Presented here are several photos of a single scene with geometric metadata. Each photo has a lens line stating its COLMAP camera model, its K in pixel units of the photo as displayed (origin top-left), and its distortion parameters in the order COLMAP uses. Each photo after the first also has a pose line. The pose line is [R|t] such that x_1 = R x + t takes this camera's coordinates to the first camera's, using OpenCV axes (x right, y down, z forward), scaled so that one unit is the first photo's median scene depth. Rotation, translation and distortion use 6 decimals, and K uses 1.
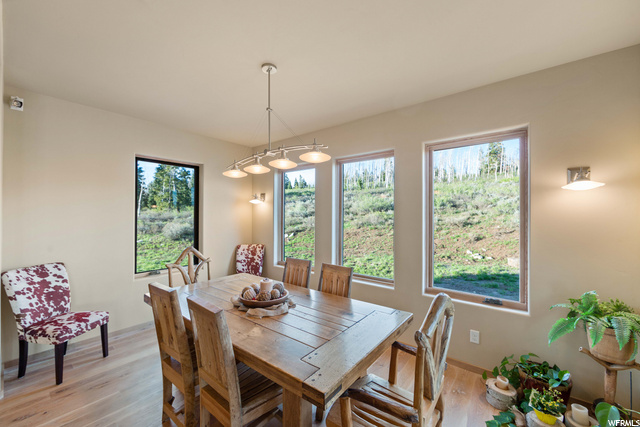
lens RADIAL K [[251.7, 0, 320.1], [0, 251.7, 214.5], [0, 0, 1]] dist [-0.001820, -0.000087]
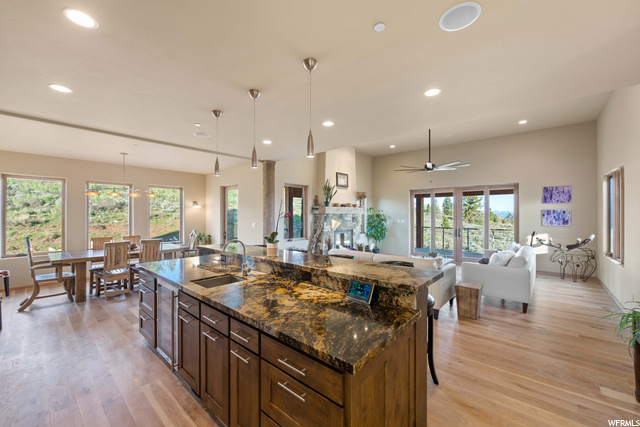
lens RADIAL K [[251.7, 0, 321.0], [0, 251.7, 213.9], [0, 0, 1]] dist [-0.001820, -0.000087]
pose [[0.037195, 0.001754, 0.999306, -2.417949], [-0.003093, 0.999994, -0.001640, 0.003411], [-0.999303, -0.003030, 0.037200, -0.950276]]
